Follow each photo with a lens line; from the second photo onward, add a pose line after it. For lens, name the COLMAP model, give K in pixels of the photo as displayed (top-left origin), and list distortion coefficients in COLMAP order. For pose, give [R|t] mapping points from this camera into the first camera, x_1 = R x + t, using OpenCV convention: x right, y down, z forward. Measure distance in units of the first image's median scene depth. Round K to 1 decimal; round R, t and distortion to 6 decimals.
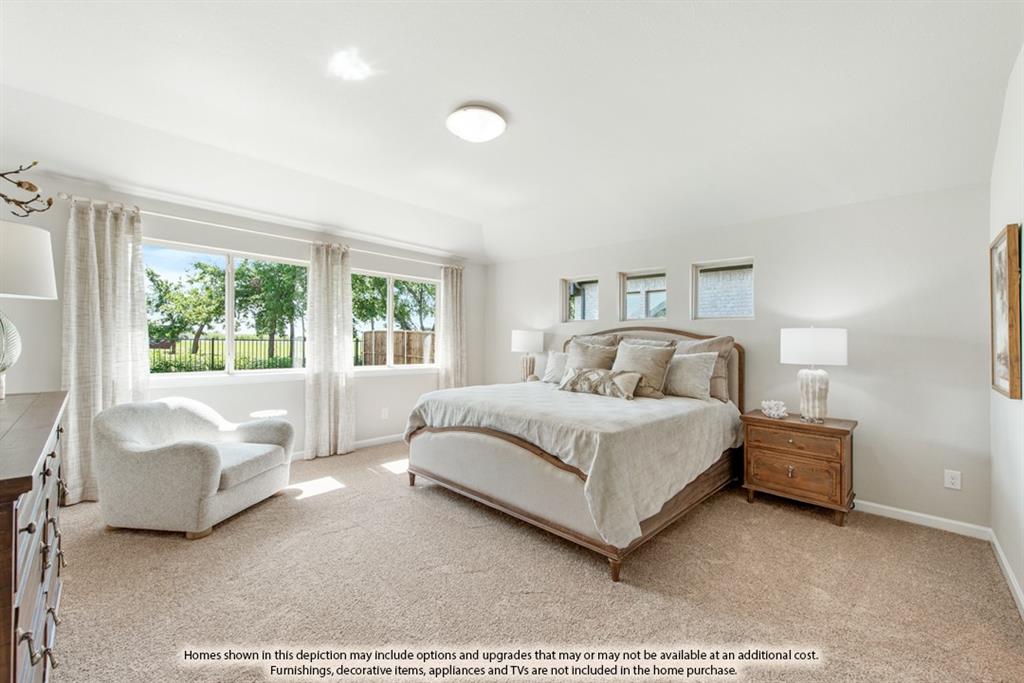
lens RADIAL K [[414.8, 0, 515.9], [0, 414.8, 332.4], [0, 0, 1]] dist [0.001110, -0.000026]
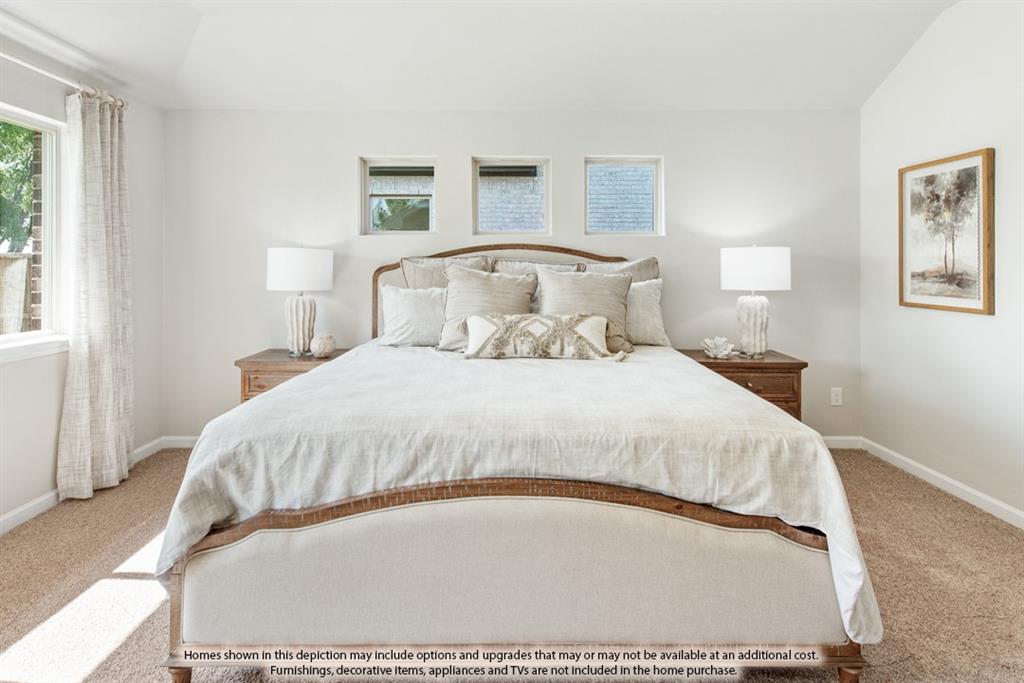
lens RADIAL K [[522.3, 0, 504.2], [0, 522.3, 272.4], [0, 0, 1]] dist [0.004706, 0.000385]
pose [[0.724536, -0.019861, 0.688951, -0.366287], [0.000519, 0.999600, 0.028271, 0.009417], [-0.689237, -0.020126, 0.724257, 0.544605]]
